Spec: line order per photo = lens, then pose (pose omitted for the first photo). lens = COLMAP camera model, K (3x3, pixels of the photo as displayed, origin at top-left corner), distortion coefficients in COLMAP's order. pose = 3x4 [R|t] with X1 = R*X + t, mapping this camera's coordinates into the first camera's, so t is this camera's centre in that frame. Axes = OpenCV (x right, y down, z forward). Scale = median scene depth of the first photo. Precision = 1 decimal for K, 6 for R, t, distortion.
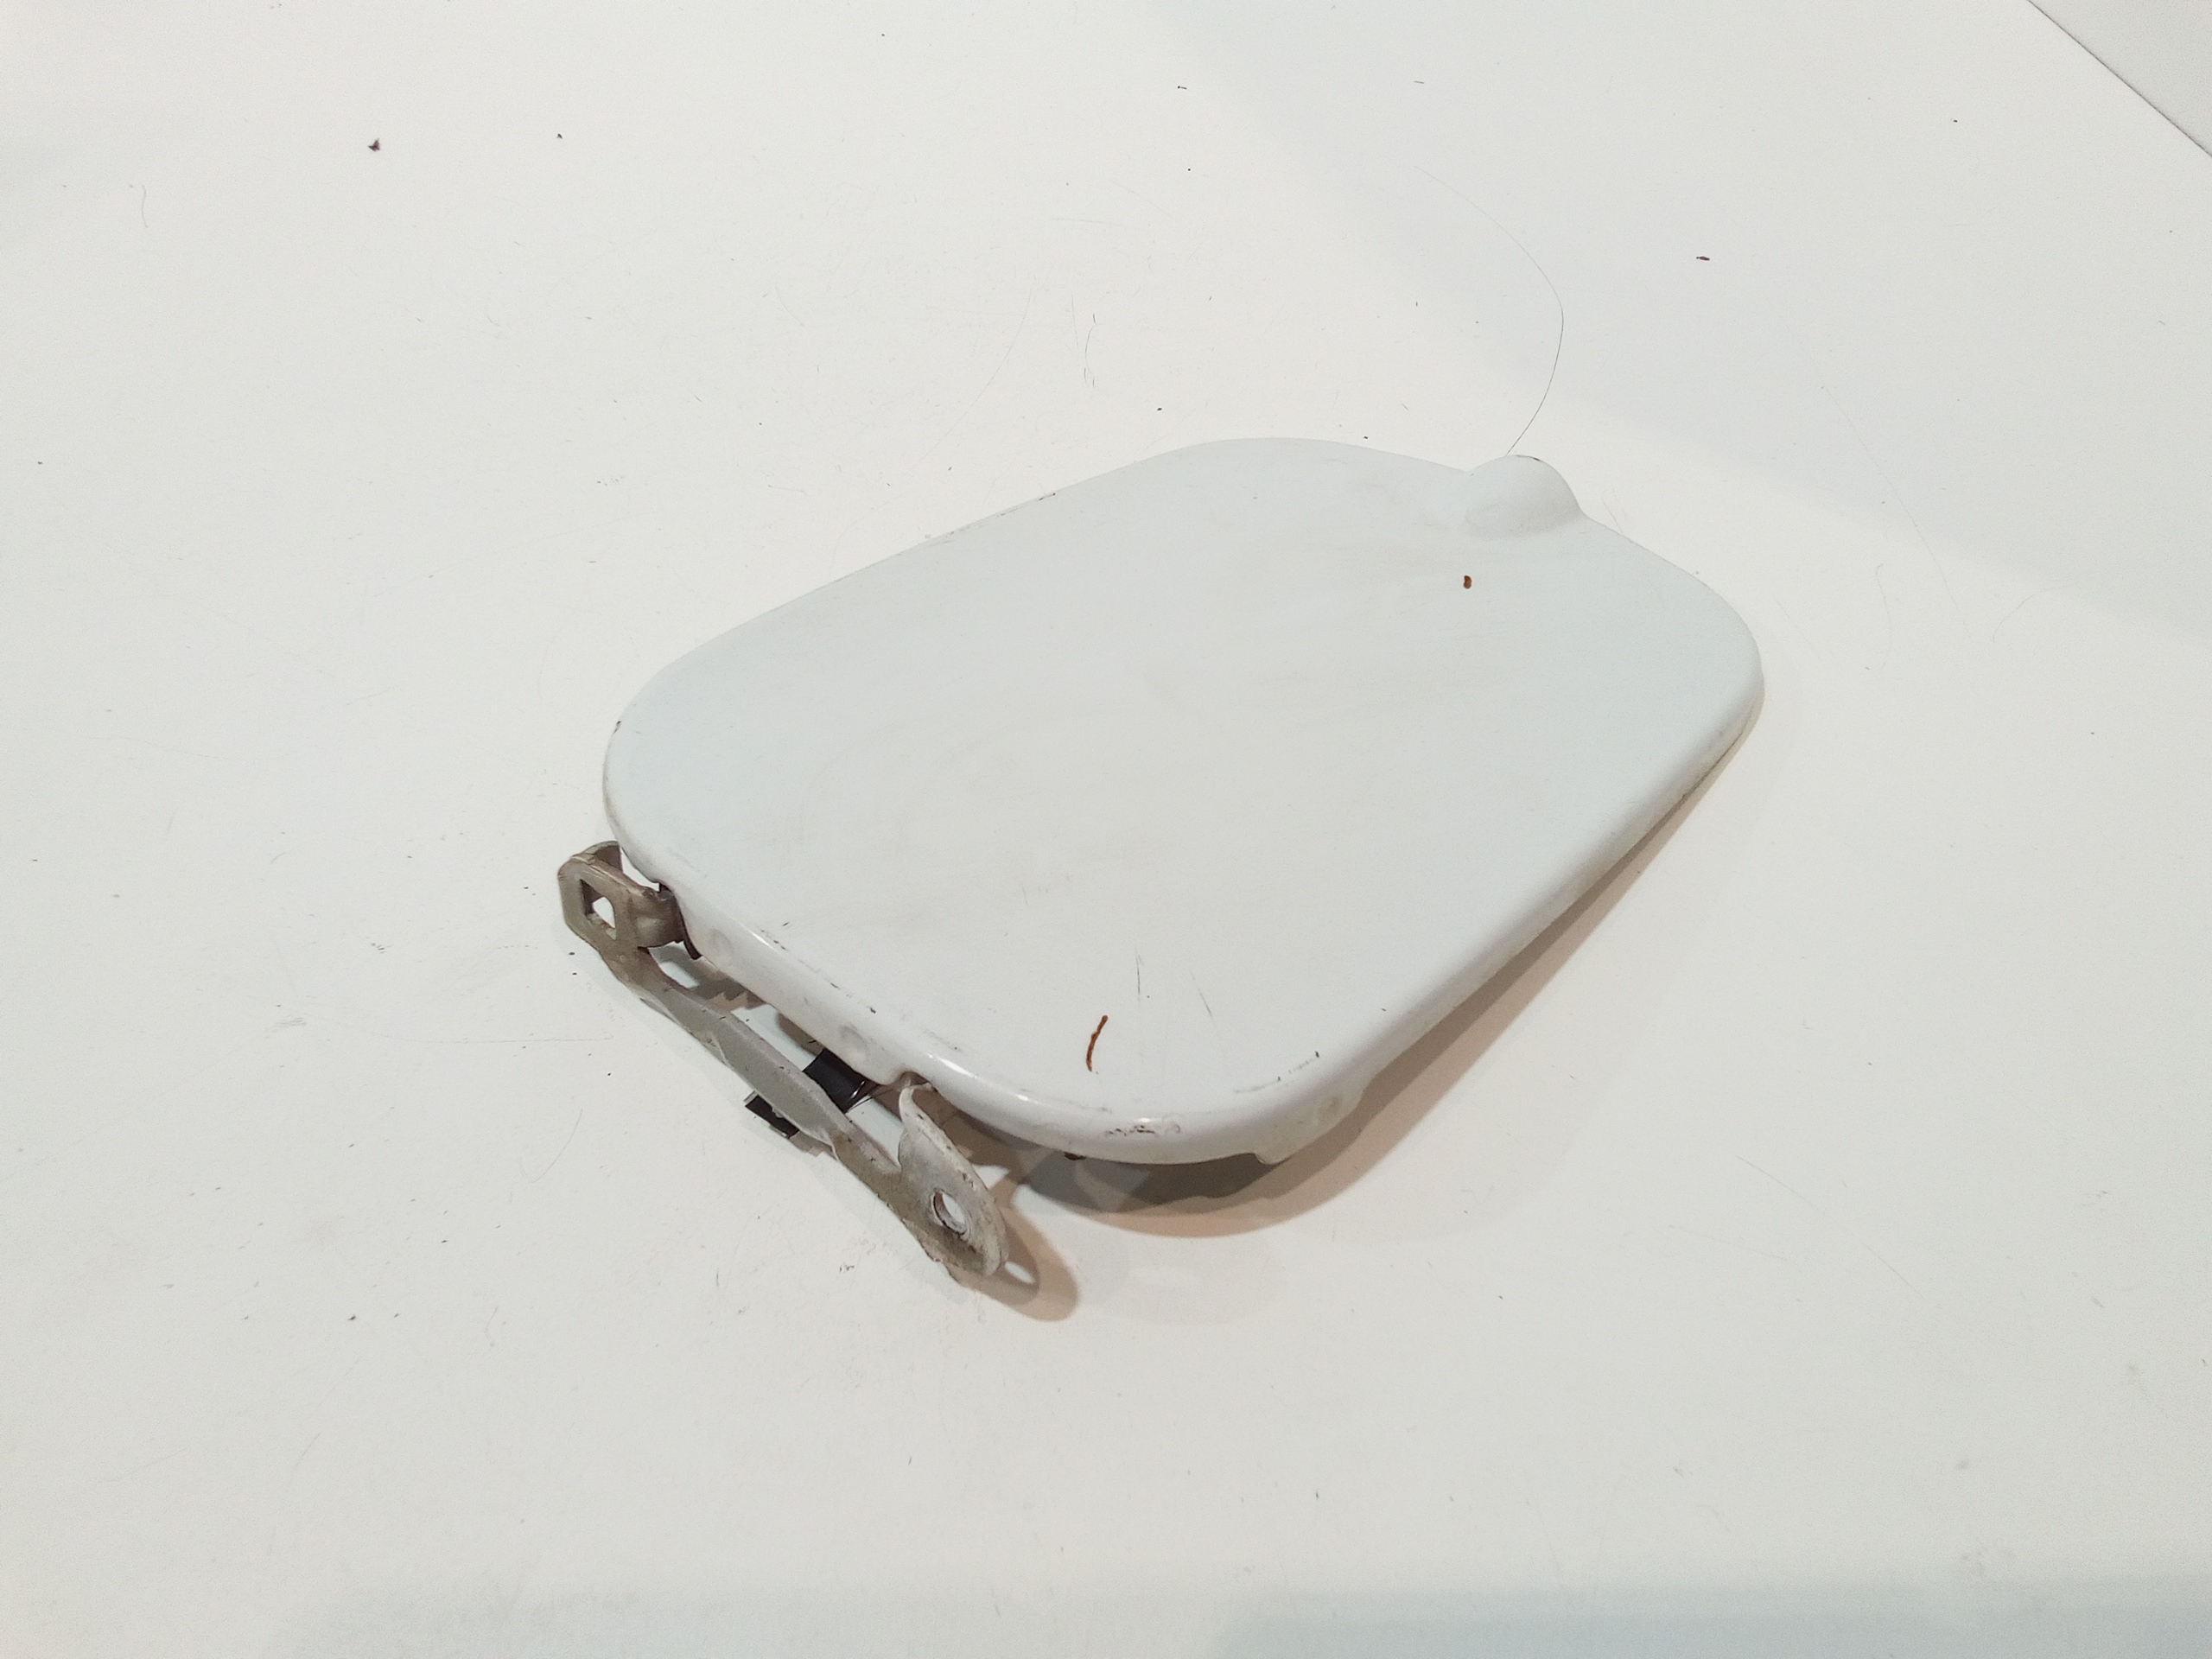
lens RADIAL K [[878.6, 0, 1104.0], [0, 878.6, 854.8], [0, 0, 1]] dist [0.009355, -0.000257]
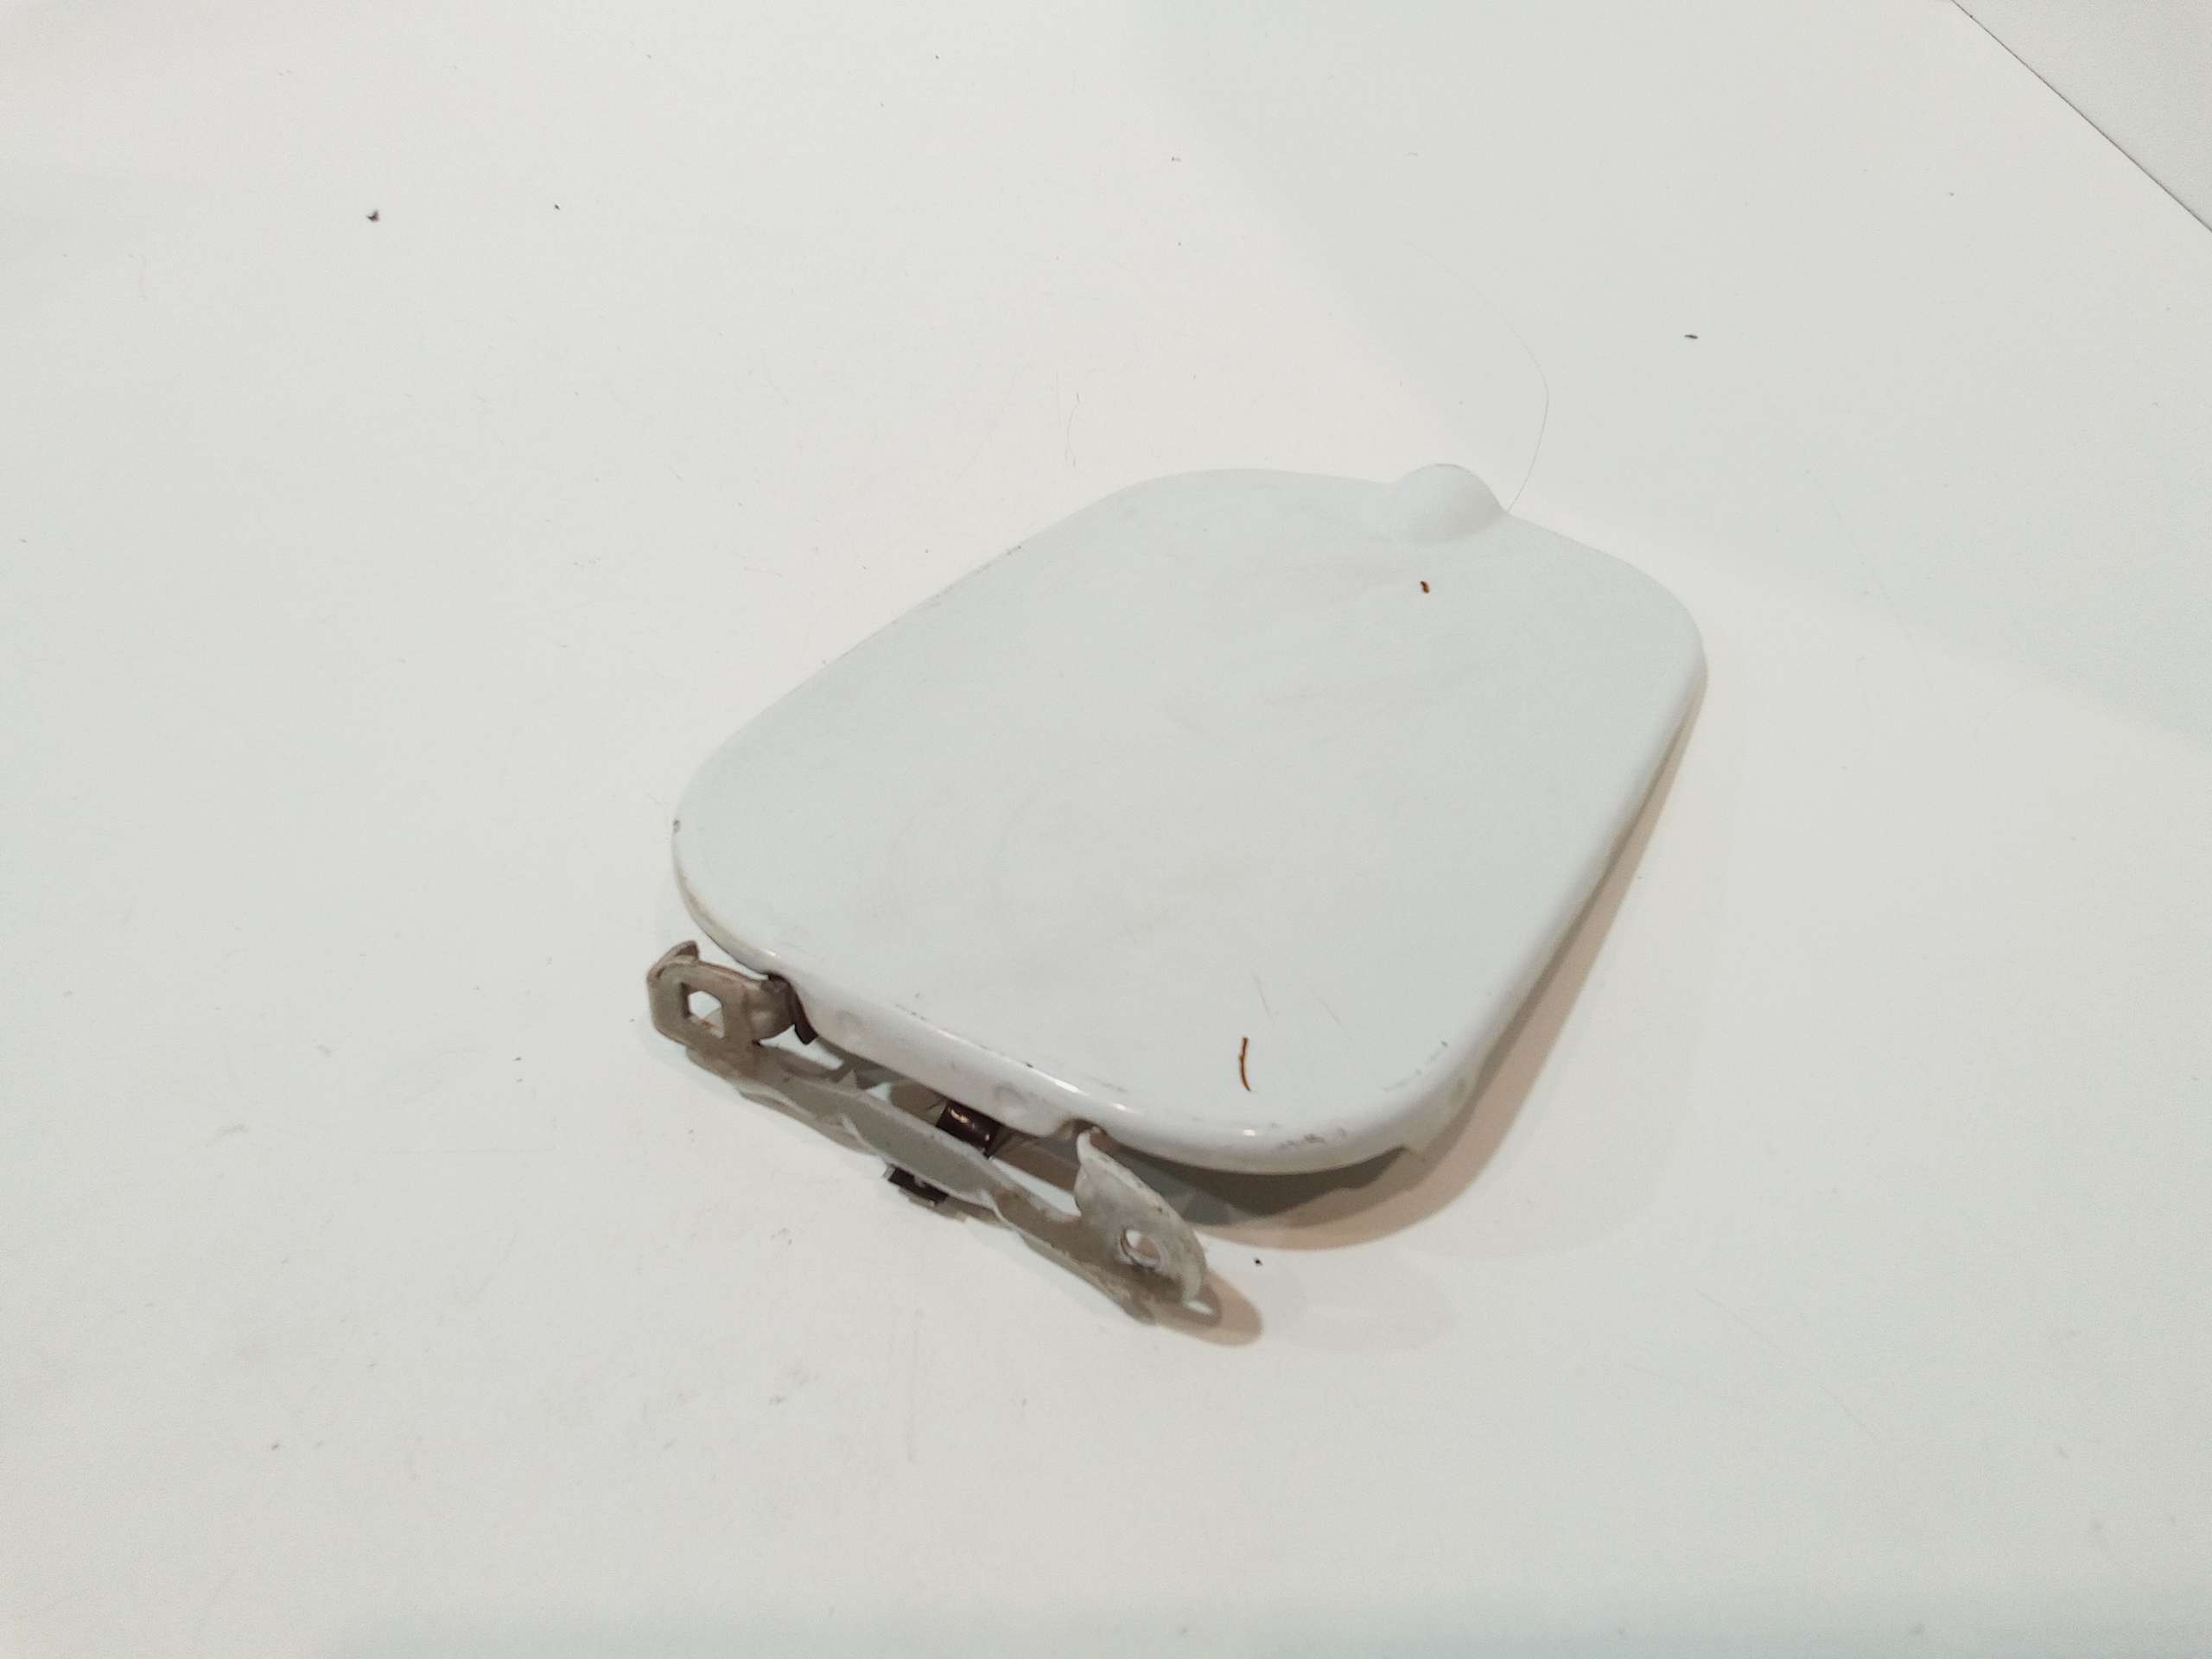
lens RADIAL K [[878.6, 0, 1104.0], [0, 878.6, 854.8], [0, 0, 1]] dist [0.009355, -0.000257]
pose [[0.987989, -0.133689, 0.077491, -0.196443], [0.136407, 0.990171, -0.030893, -0.020366], [-0.072600, 0.041093, 0.996514, -0.035958]]
